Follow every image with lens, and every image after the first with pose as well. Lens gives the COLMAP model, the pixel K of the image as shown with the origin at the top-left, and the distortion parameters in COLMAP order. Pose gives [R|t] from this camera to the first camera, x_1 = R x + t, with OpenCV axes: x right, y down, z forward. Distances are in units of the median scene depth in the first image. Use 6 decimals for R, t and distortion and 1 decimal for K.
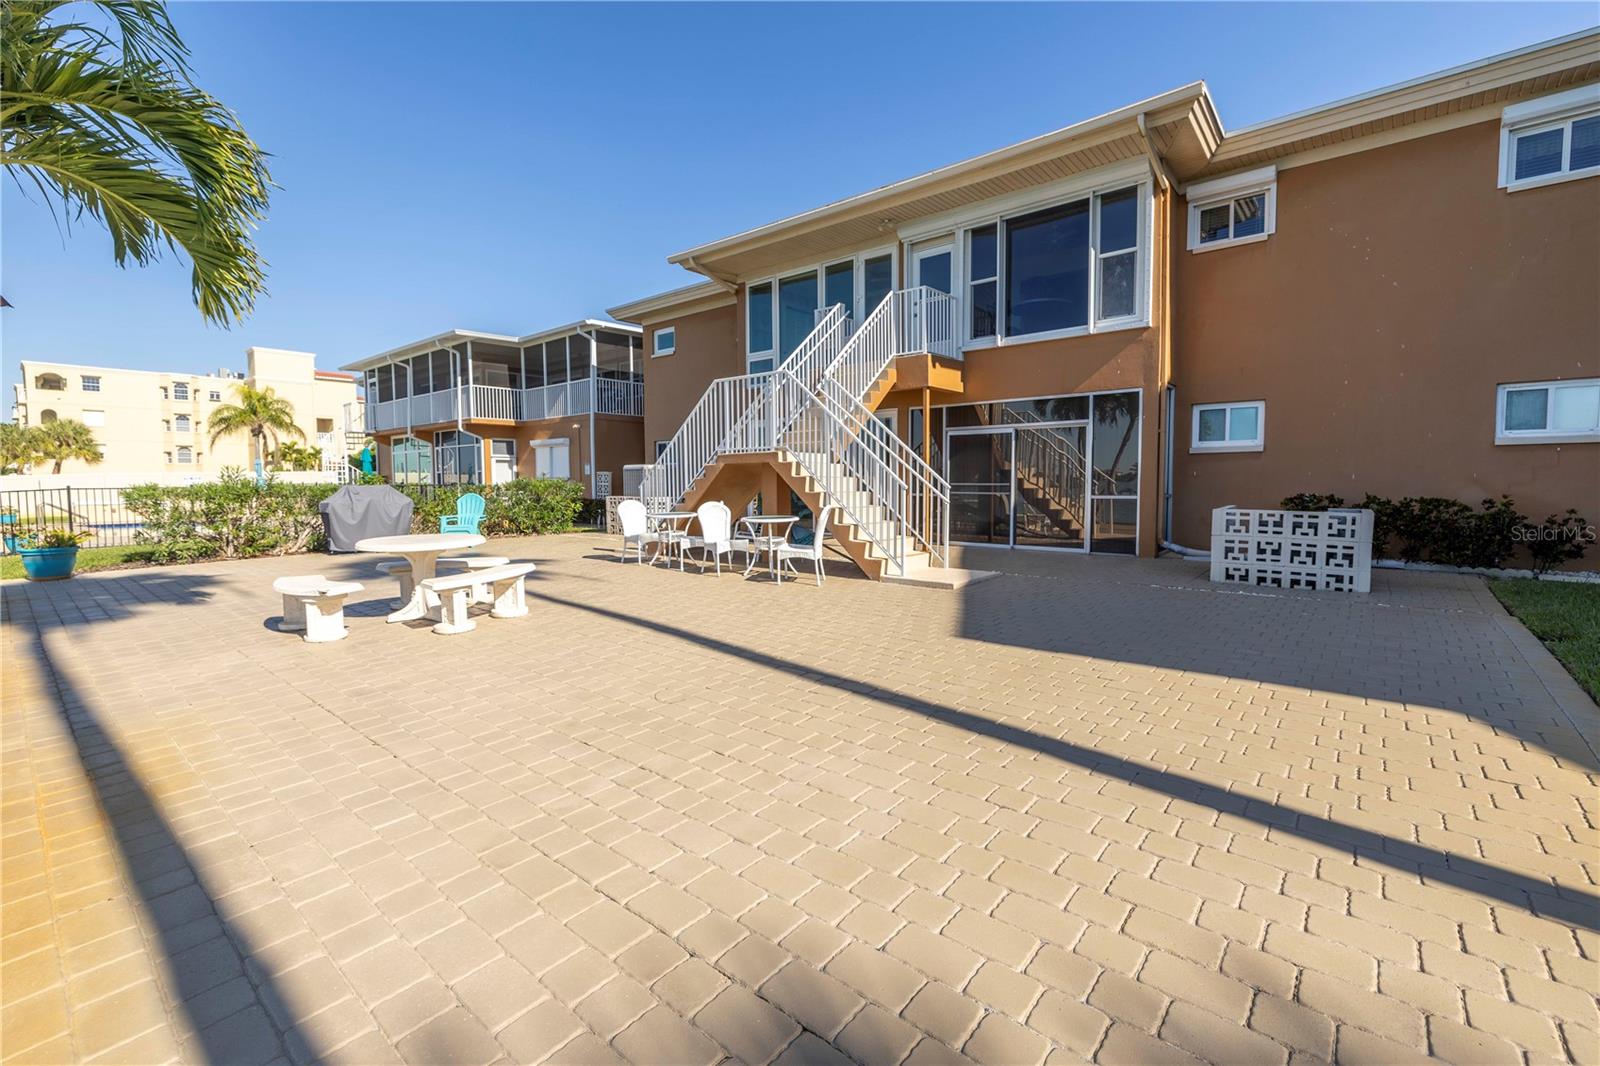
lens RADIAL K [[678.3, 0, 803.6], [0, 678.3, 531.4], [0, 0, 1]] dist [0.001232, 0.000202]
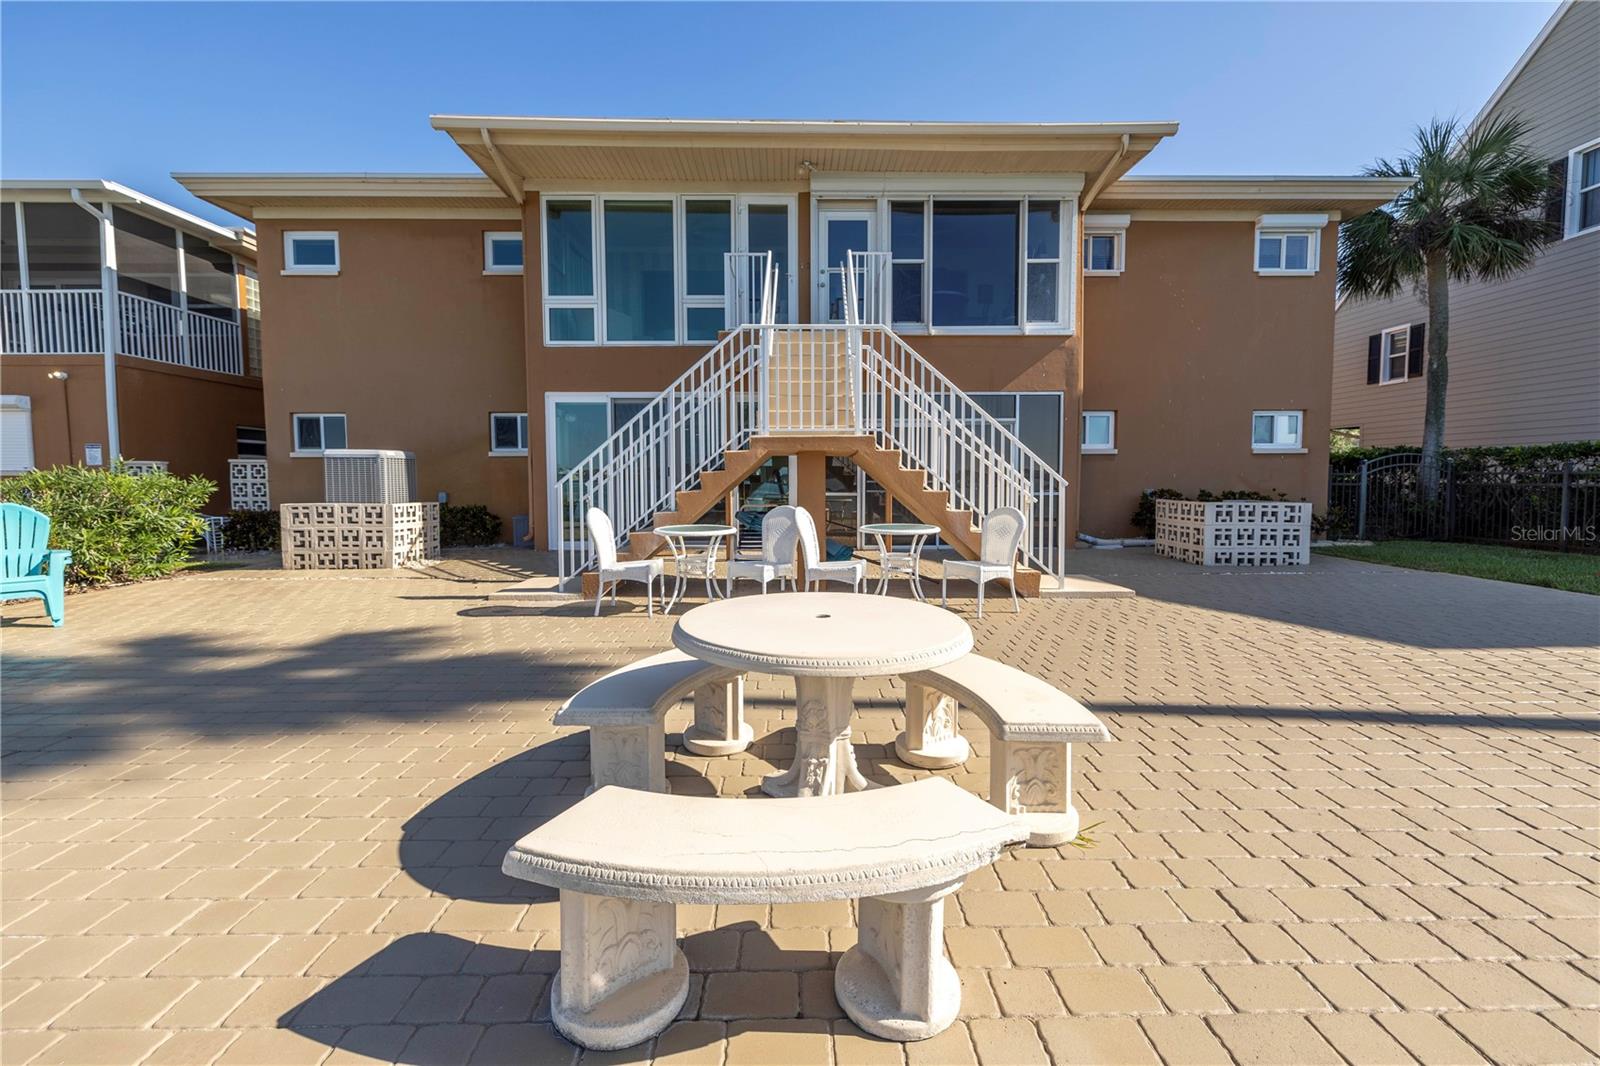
lens RADIAL K [[684.4, 0, 805.9], [0, 684.4, 528.5], [0, 0, 1]] dist [0.001998, -0.000544]
pose [[0.758031, -0.044923, 0.650669, -0.520054], [0.047885, 0.998766, 0.013169, -0.028697], [-0.650458, 0.021175, 0.759247, 0.441929]]
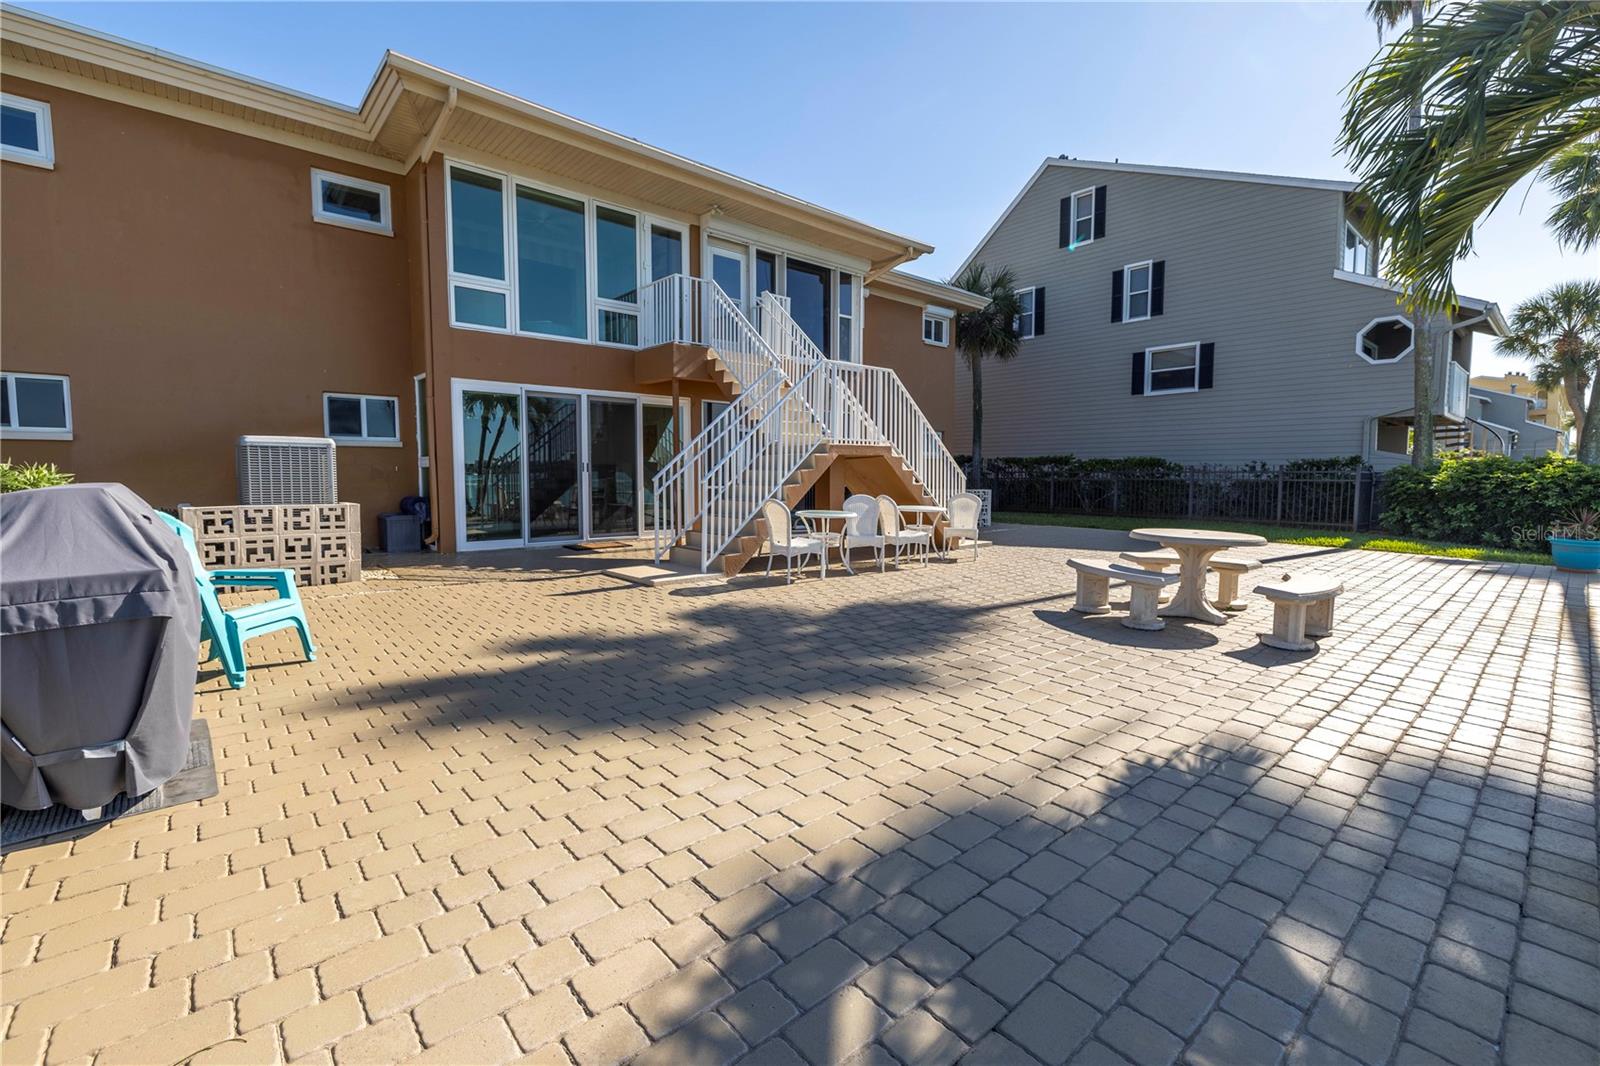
lens RADIAL K [[684.4, 0, 805.9], [0, 684.4, 528.5], [0, 0, 1]] dist [0.001998, -0.000544]
pose [[0.150686, -0.074544, 0.985767, -1.011366], [0.070492, 0.995425, 0.064499, -0.062207], [-0.986065, 0.059770, 0.155251, 0.881067]]
